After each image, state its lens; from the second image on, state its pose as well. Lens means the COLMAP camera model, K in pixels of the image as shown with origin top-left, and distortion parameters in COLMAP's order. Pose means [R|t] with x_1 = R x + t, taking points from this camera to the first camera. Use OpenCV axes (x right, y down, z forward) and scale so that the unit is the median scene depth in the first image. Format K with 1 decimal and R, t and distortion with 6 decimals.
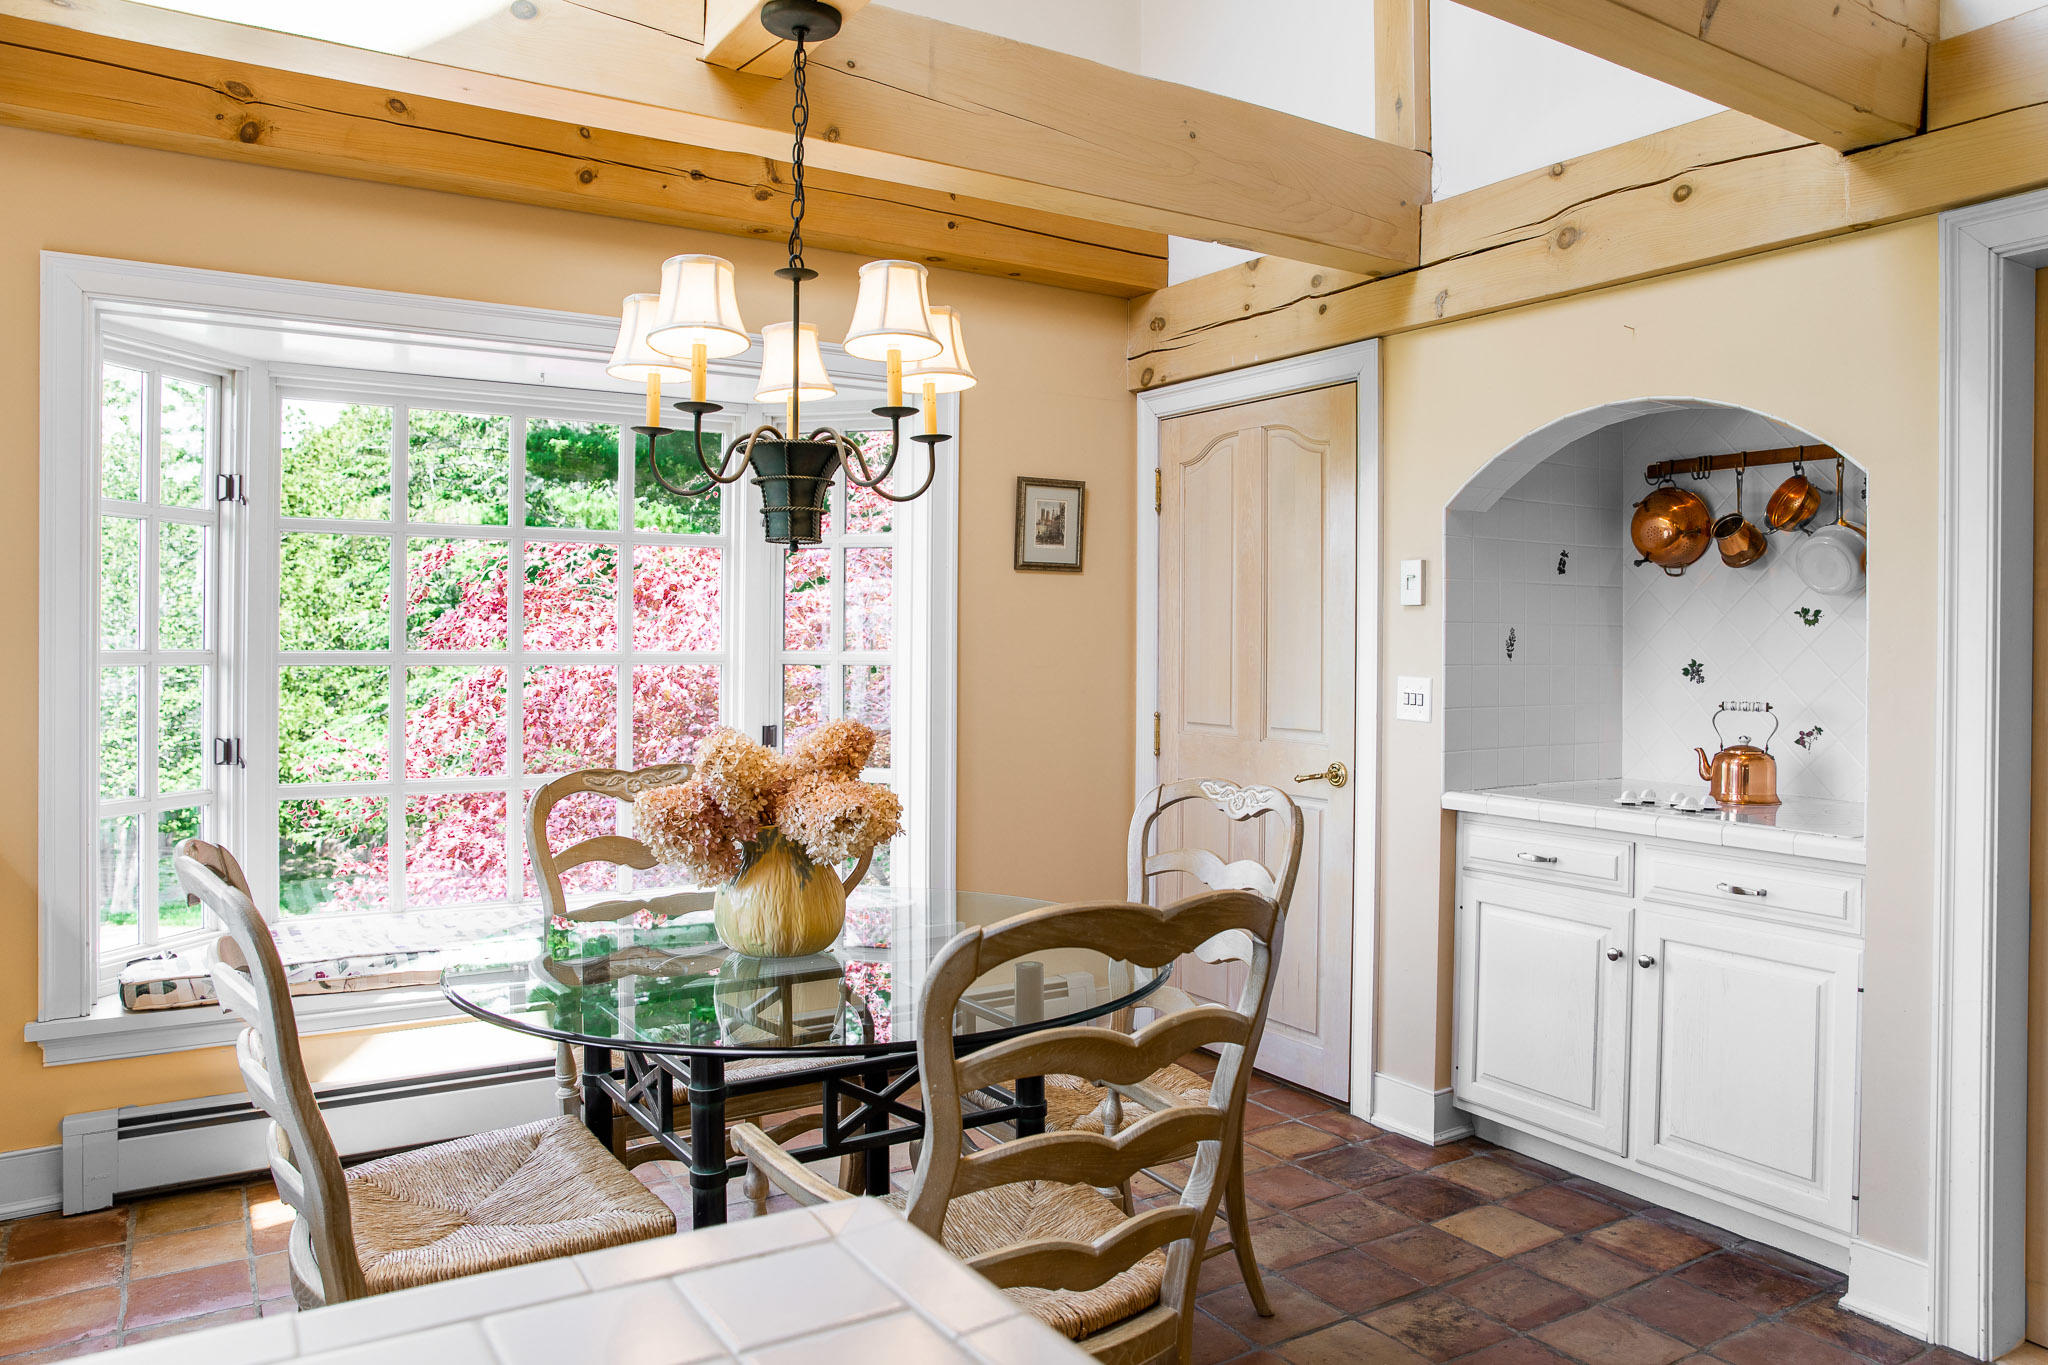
lens RADIAL K [[1408.5, 0, 1031.4], [0, 1408.5, 669.9], [0, 0, 1]] dist [-0.102390, 0.072586]
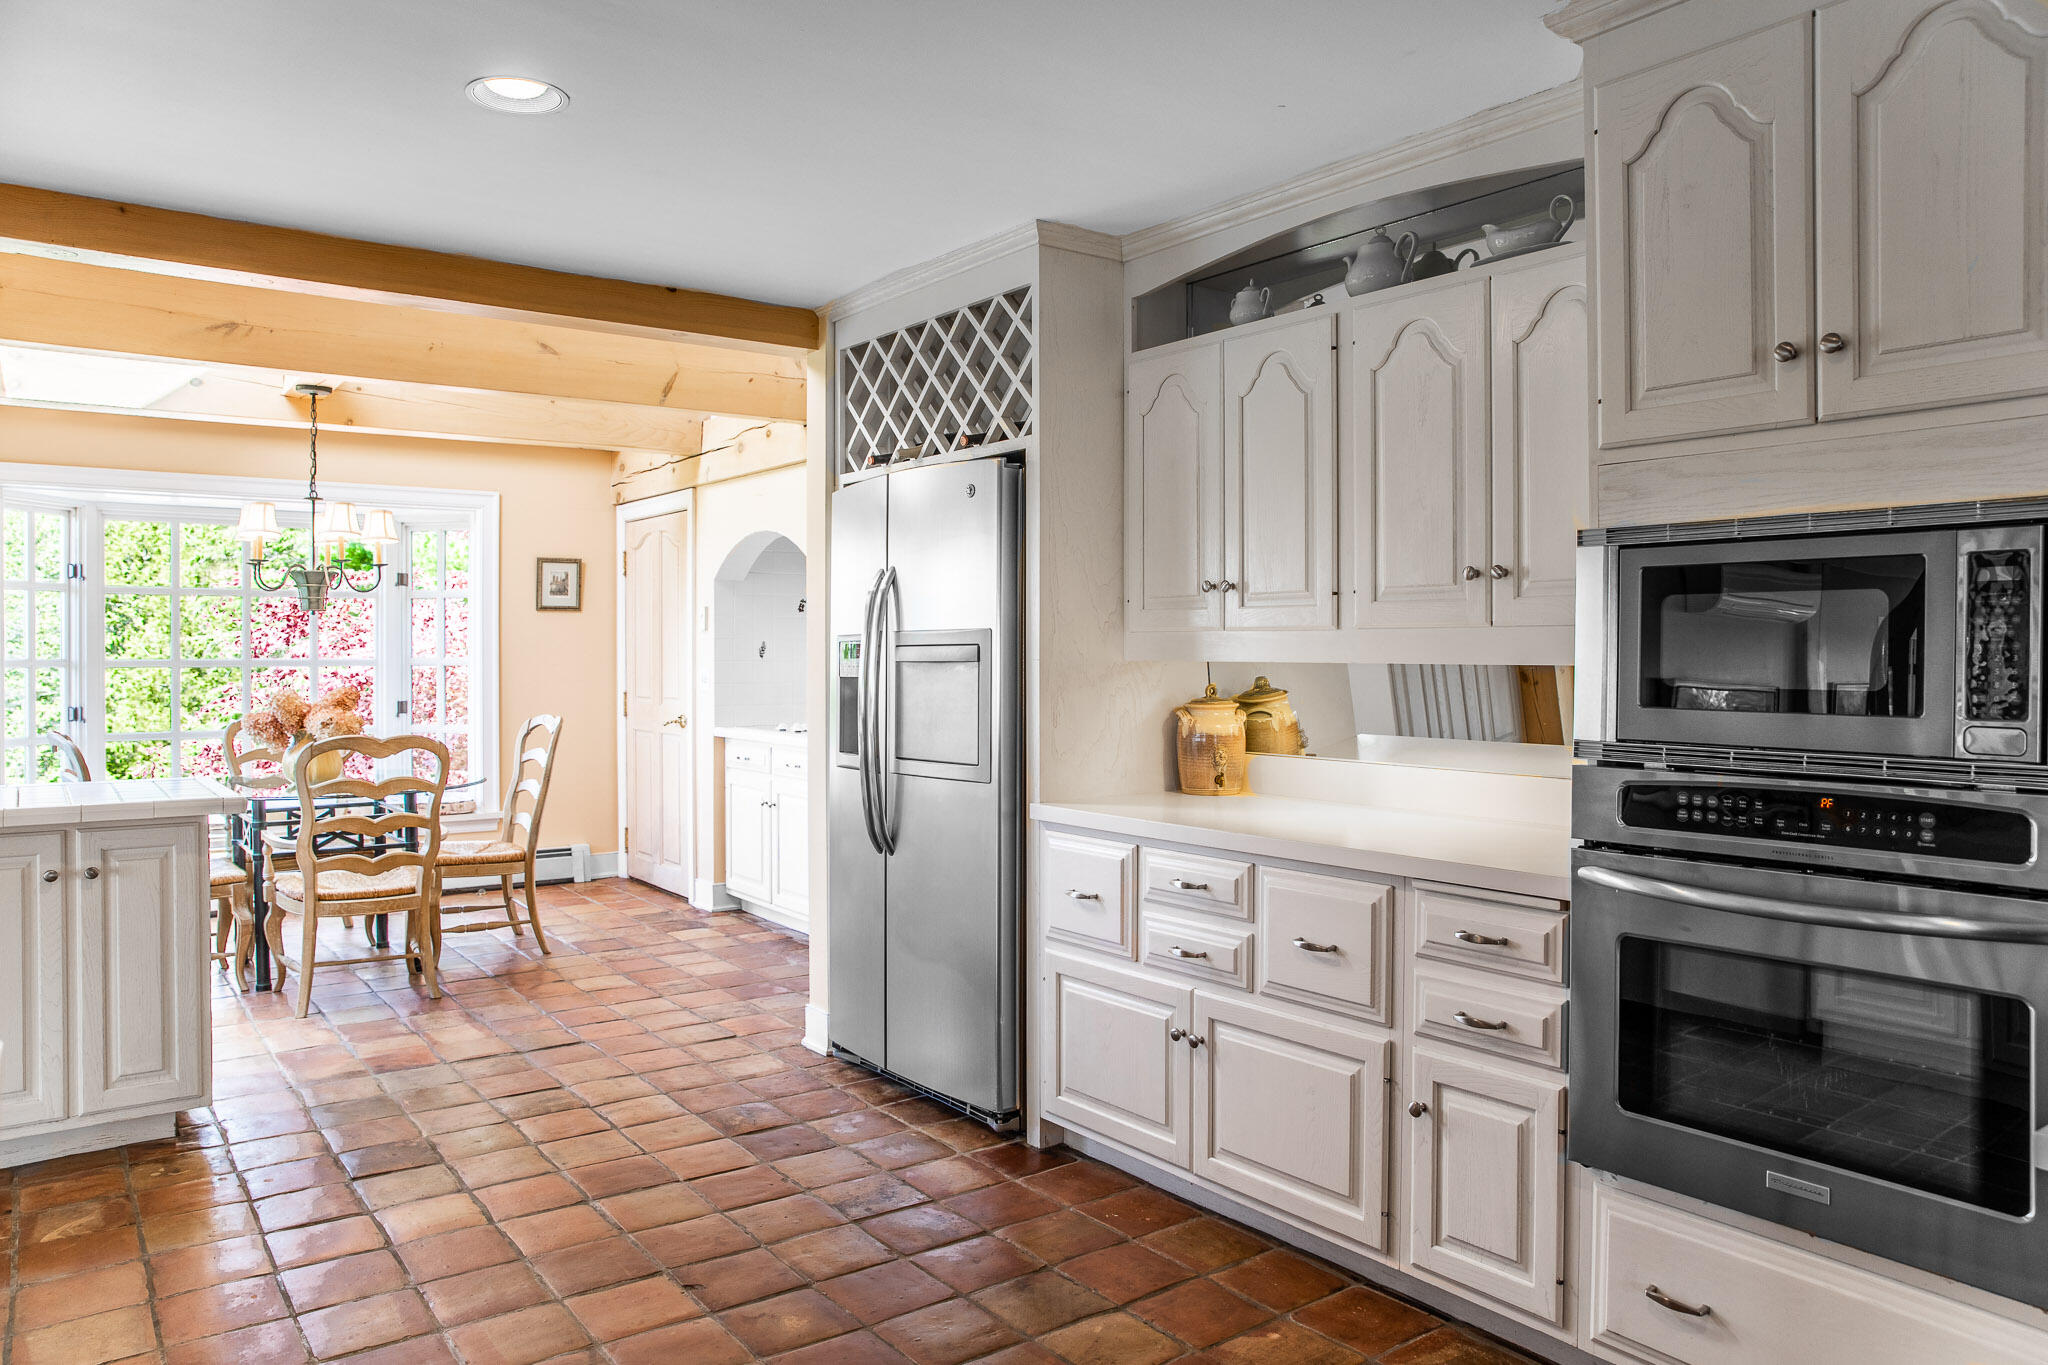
lens RADIAL K [[1408.5, 0, 1026.4], [0, 1408.5, 677.5], [0, 0, 1]] dist [-0.102390, 0.072586]
pose [[0.997686, -0.009741, 0.067285, 0.564319], [0.009754, 0.999952, 0.000134, 0.021577], [-0.067283, 0.000523, 0.997734, -0.910440]]
